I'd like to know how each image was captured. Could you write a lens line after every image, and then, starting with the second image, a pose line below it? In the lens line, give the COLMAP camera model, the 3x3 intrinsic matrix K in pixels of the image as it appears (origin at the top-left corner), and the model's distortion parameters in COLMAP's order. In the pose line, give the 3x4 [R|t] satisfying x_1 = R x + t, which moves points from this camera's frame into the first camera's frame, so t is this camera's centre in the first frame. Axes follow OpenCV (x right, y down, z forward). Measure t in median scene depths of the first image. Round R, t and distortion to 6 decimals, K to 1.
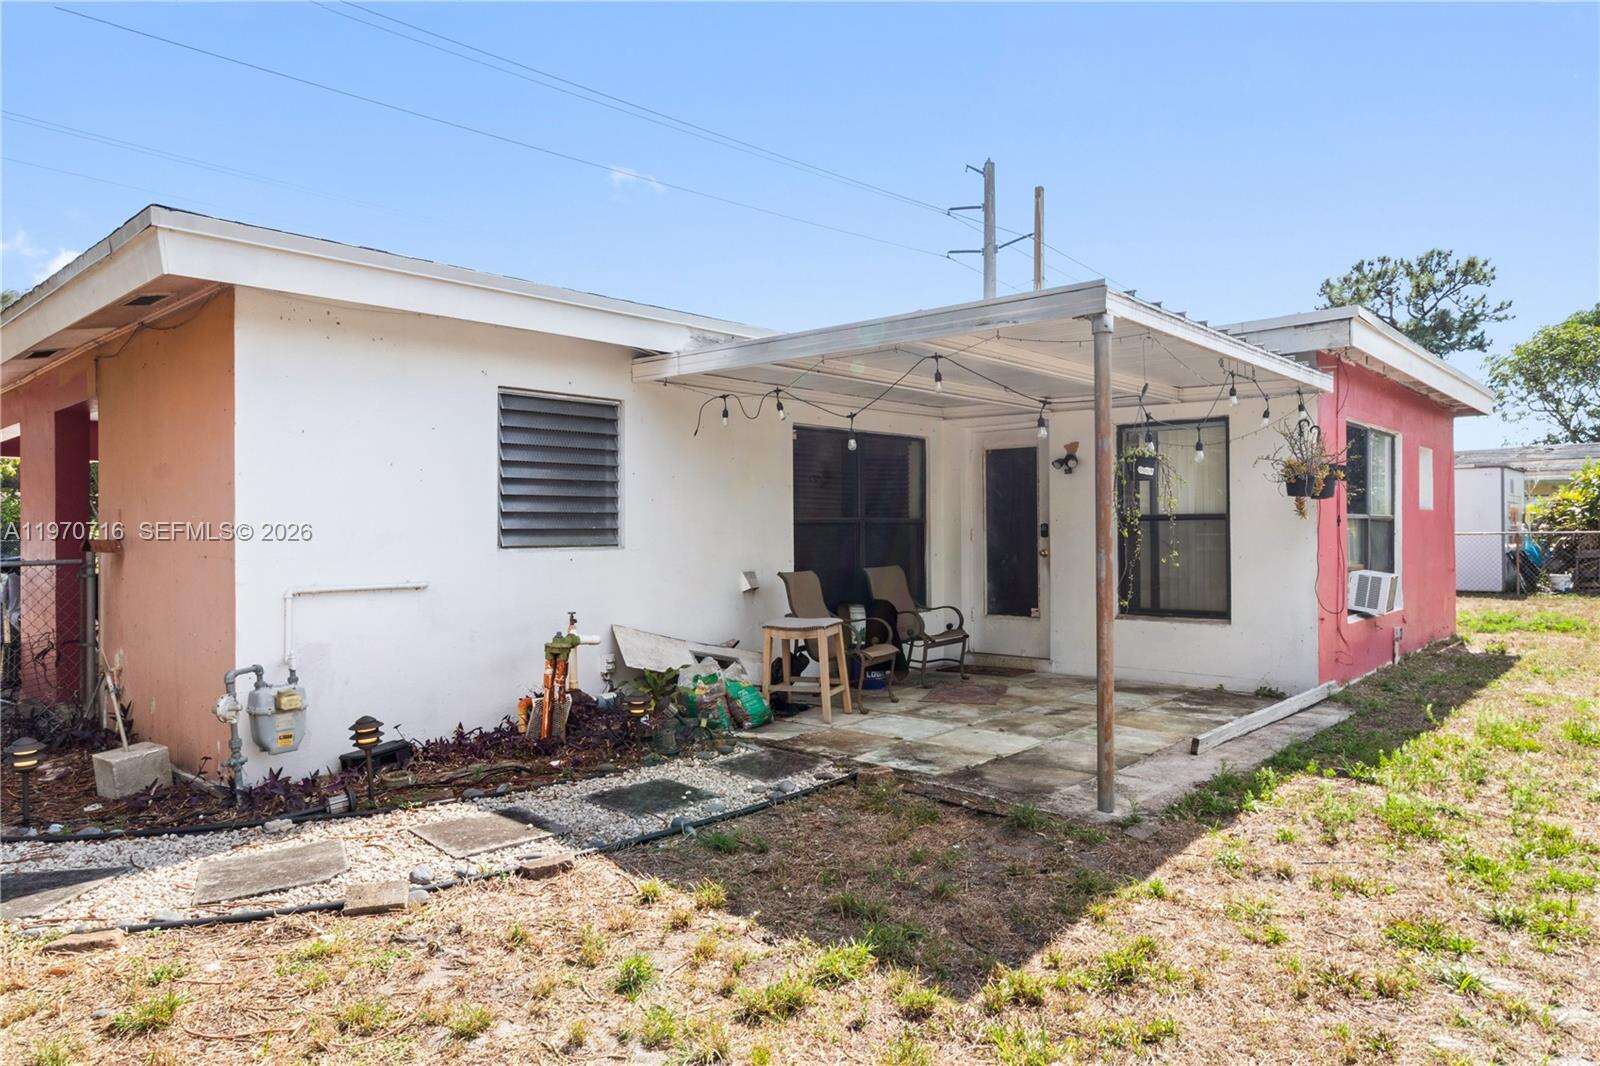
lens RADIAL K [[1000.0, 0, 800.0], [0, 1000.0, 533.0], [0, 0, 1]] dist [0.005538, 0.001491]
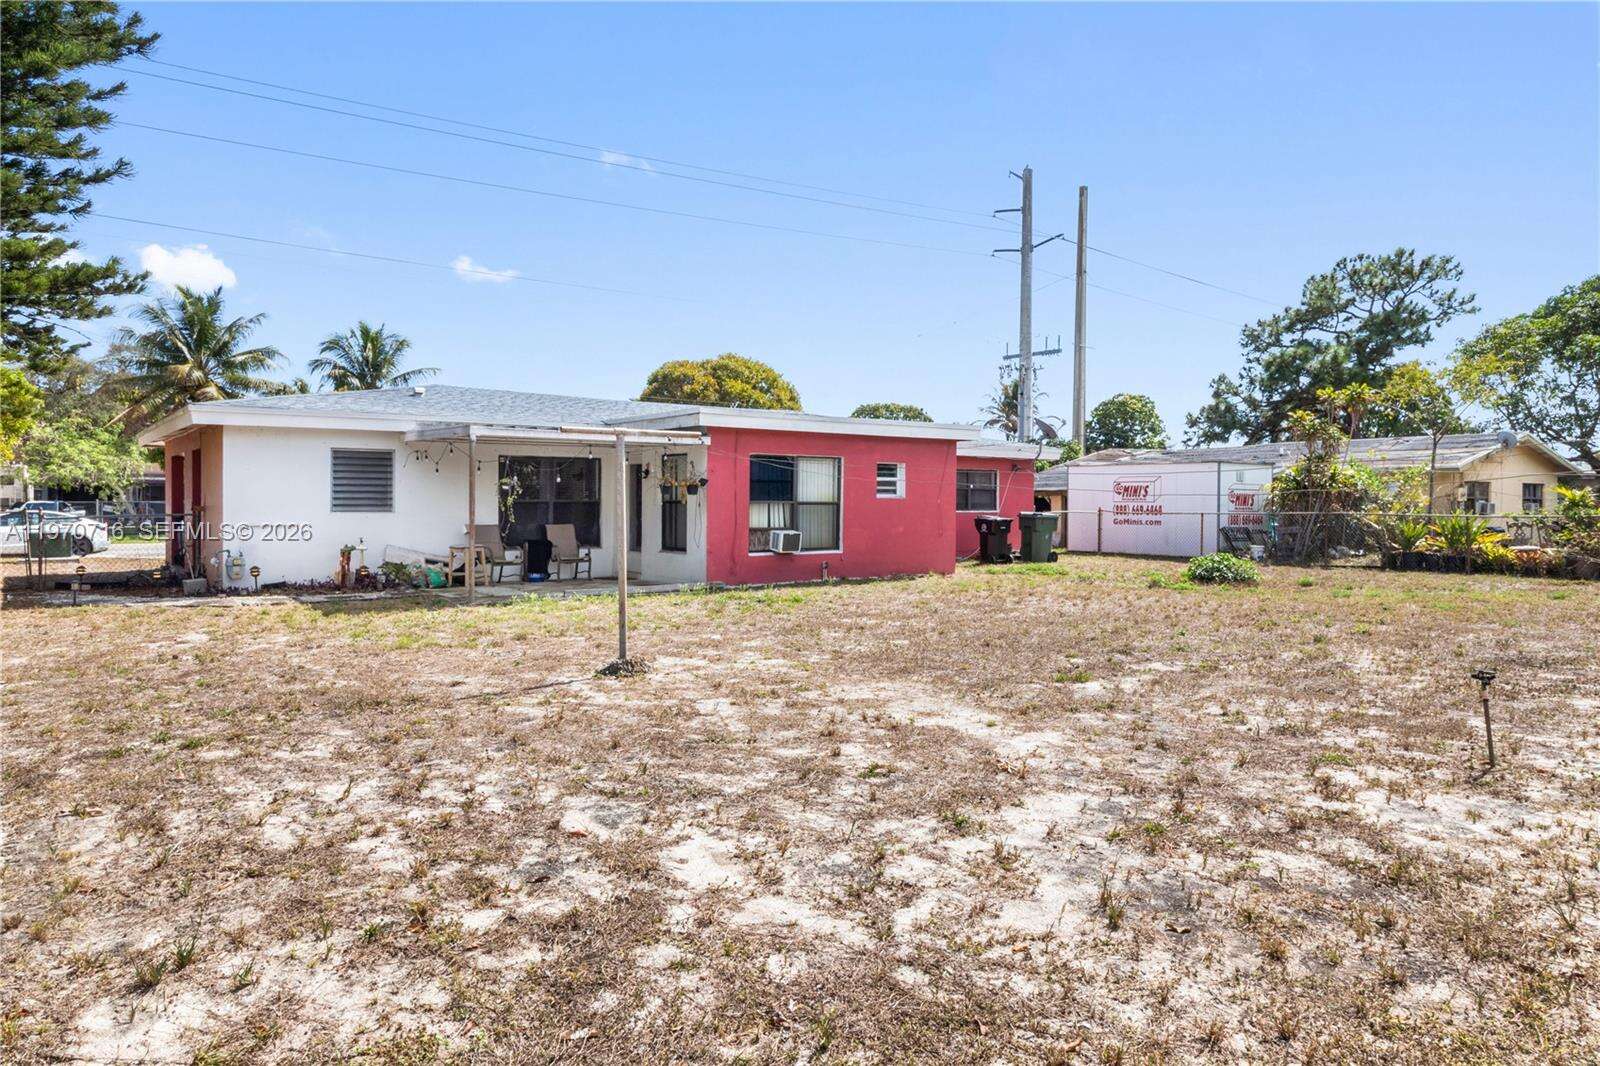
lens RADIAL K [[1052.6, 0, 800.4], [0, 1052.6, 501.1], [0, 0, 1]] dist [-0.001143, -0.000842]
pose [[0.979365, 0.012110, -0.201736, 0.978170], [-0.012356, 0.999924, 0.000040, -0.018714], [0.201721, 0.002453, 0.979440, -0.960961]]
